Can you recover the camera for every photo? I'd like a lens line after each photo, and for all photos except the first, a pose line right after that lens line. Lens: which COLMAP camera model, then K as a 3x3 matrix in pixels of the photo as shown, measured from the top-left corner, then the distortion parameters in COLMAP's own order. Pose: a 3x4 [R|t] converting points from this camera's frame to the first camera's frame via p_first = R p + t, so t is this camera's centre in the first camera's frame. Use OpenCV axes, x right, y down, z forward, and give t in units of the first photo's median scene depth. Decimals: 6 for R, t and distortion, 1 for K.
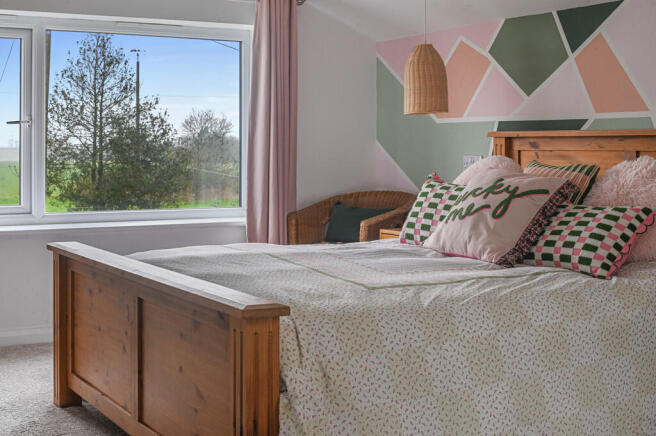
lens RADIAL K [[944.2, 0, 328.4], [0, 944.2, 198.8], [0, 0, 1]] dist [-0.084320, -0.005532]
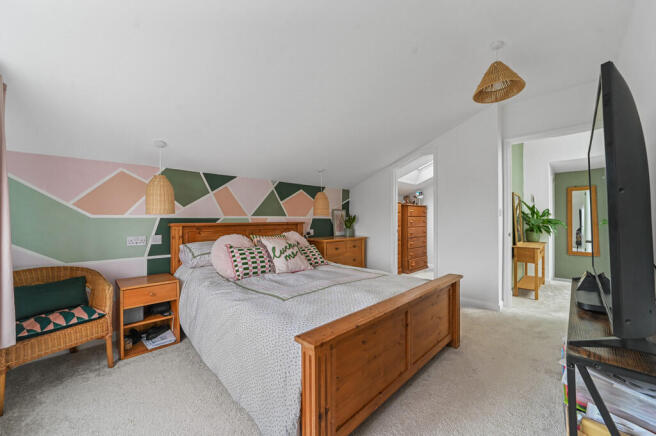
lens RADIAL K [[256.1, 0, 324.5], [0, 256.1, 216.0], [0, 0, 1]] dist [-0.025853, 0.008451]
pose [[-0.236966, 0.007068, 0.971492, -0.580101], [0.050690, 0.998701, 0.005098, -0.095979], [-0.970195, 0.050453, -0.237016, 1.065632]]
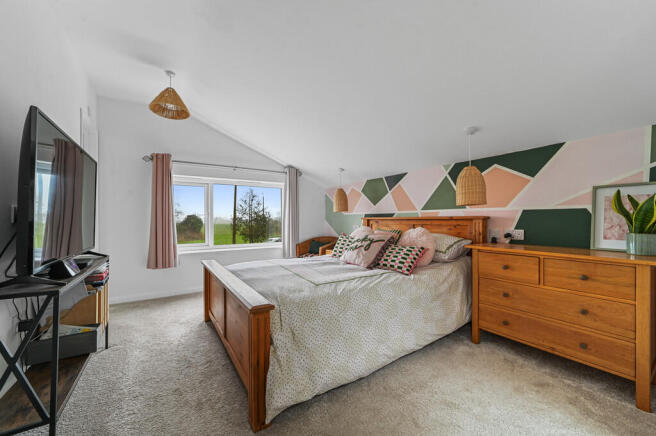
lens RADIAL K [[256.1, 0, 324.5], [0, 256.1, 216.0], [0, 0, 1]] dist [-0.025853, 0.008451]
pose [[0.999464, -0.006571, 0.032062, 0.034151], [0.008739, 0.997651, -0.067938, -0.028920], [-0.031541, 0.068182, 0.997174, 0.247550]]
